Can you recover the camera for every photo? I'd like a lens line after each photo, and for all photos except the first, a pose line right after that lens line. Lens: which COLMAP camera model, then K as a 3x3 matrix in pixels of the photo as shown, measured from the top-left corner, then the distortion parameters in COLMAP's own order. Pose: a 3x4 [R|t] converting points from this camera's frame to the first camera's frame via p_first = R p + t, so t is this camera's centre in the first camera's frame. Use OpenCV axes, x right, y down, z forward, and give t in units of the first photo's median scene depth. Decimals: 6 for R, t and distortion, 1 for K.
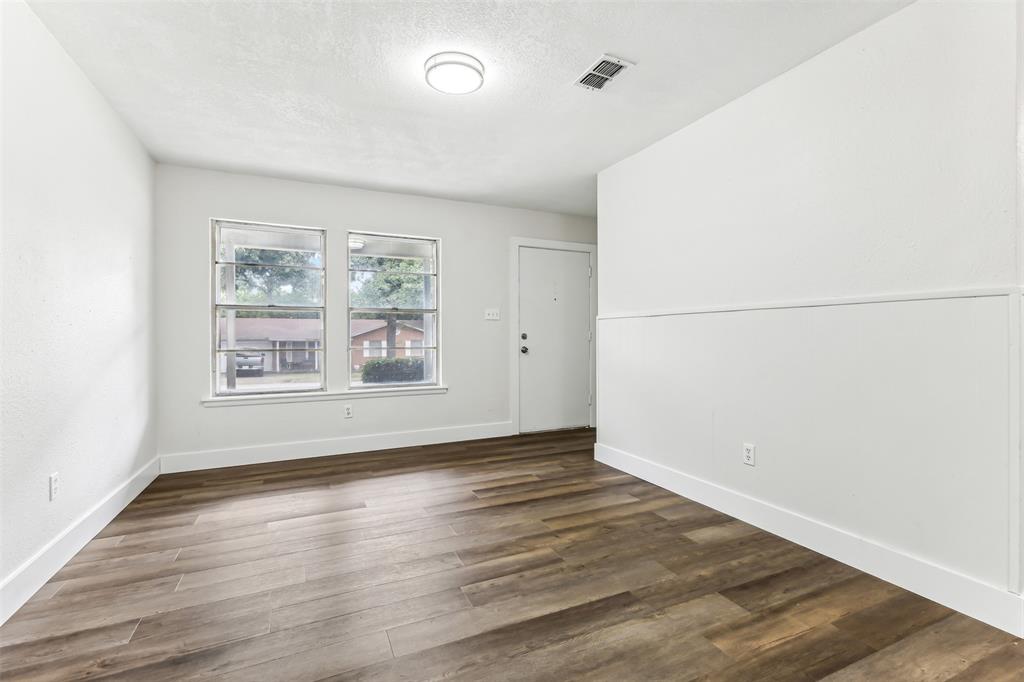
lens RADIAL K [[465.1, 0, 512.3], [0, 465.1, 336.6], [0, 0, 1]] dist [0.009914, -0.001327]
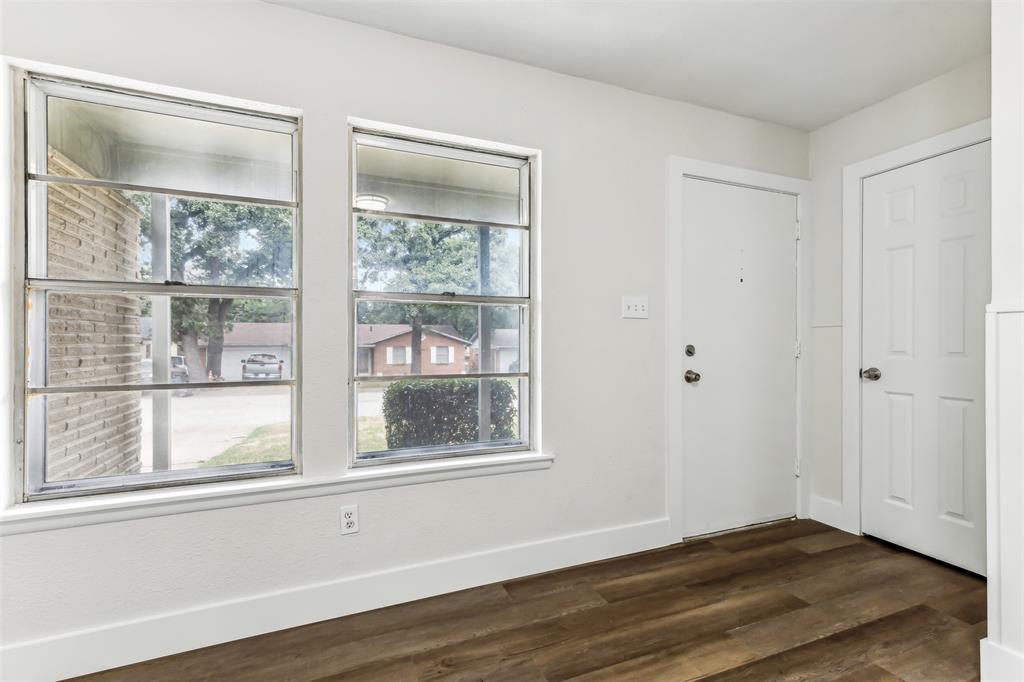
lens RADIAL K [[465.1, 0, 516.8], [0, 465.1, 339.9], [0, 0, 1]] dist [0.009914, -0.001327]
pose [[0.999302, 0.000770, -0.037350, -0.042428], [-0.000928, 0.999991, -0.004210, -0.002779], [0.037347, 0.004242, 0.999293, 0.135578]]
